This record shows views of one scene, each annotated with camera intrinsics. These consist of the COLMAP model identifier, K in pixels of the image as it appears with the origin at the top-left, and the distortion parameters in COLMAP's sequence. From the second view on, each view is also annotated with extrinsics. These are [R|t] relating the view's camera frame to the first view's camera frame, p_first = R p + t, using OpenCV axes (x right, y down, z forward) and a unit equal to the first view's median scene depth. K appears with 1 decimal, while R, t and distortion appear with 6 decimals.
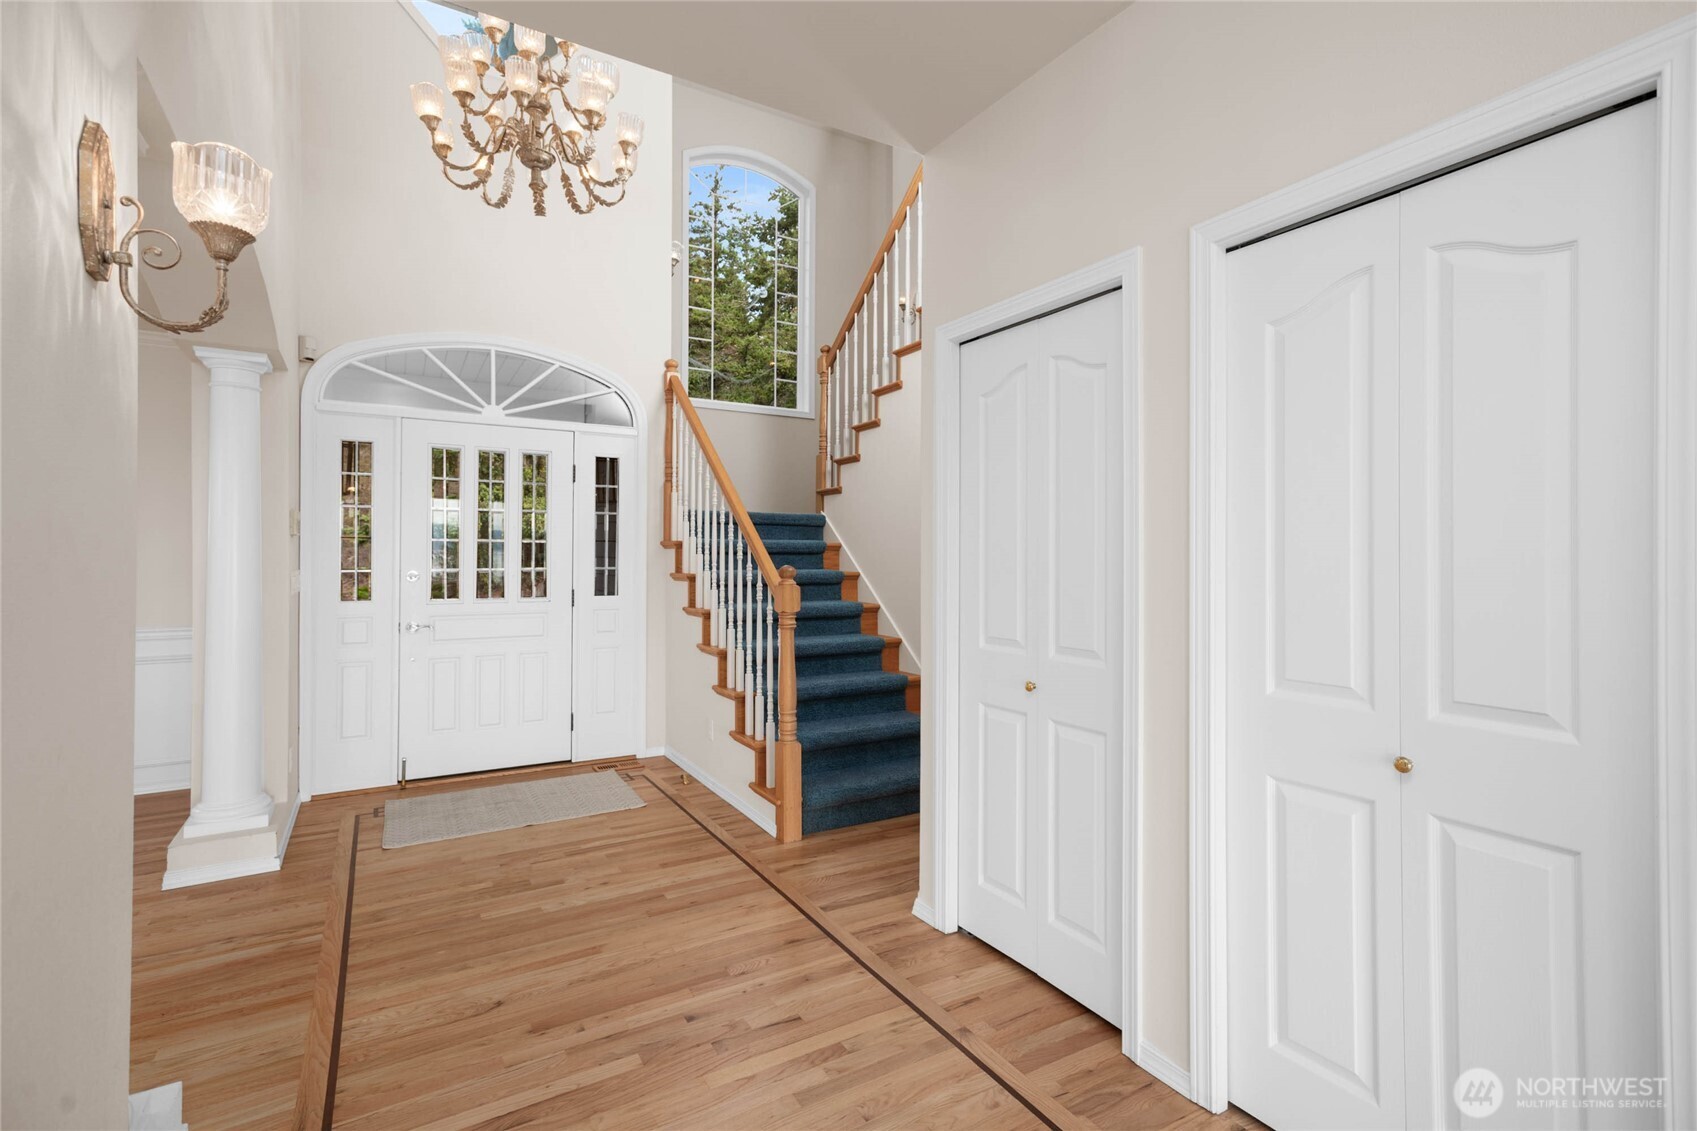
lens RADIAL K [[782.4, 0, 849.8], [0, 782.4, 558.0], [0, 0, 1]] dist [0.003011, 0.000465]
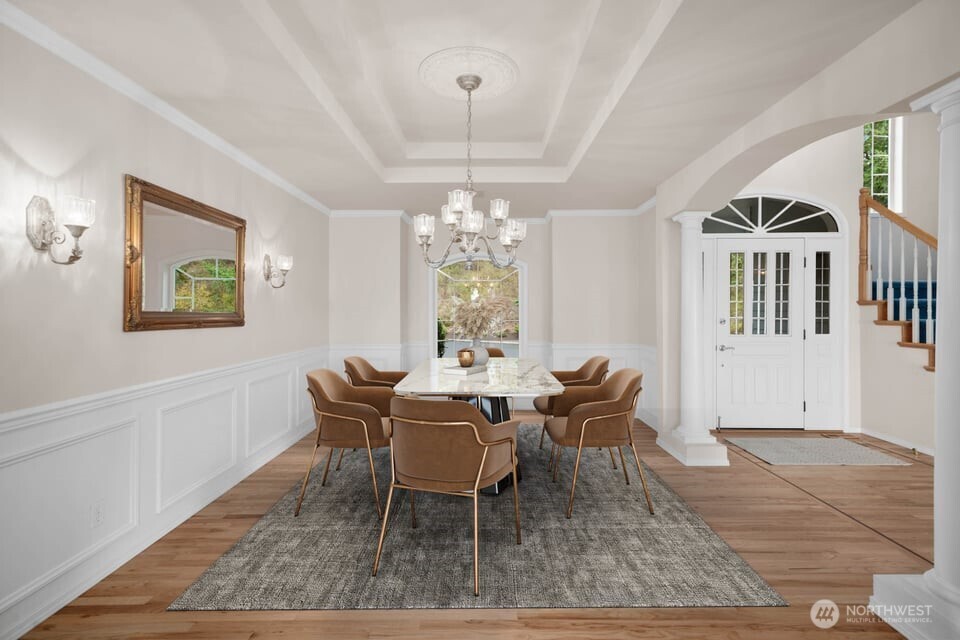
lens RADIAL K [[442.6, 0, 480.0], [0, 442.6, 317.0], [0, 0, 1]] dist [0.003011, 0.000465]
pose [[0.851159, 0.003217, -0.524898, -0.457802], [0.002311, 0.999949, 0.009877, 0.000045], [0.524903, -0.009620, 0.851108, -0.207163]]
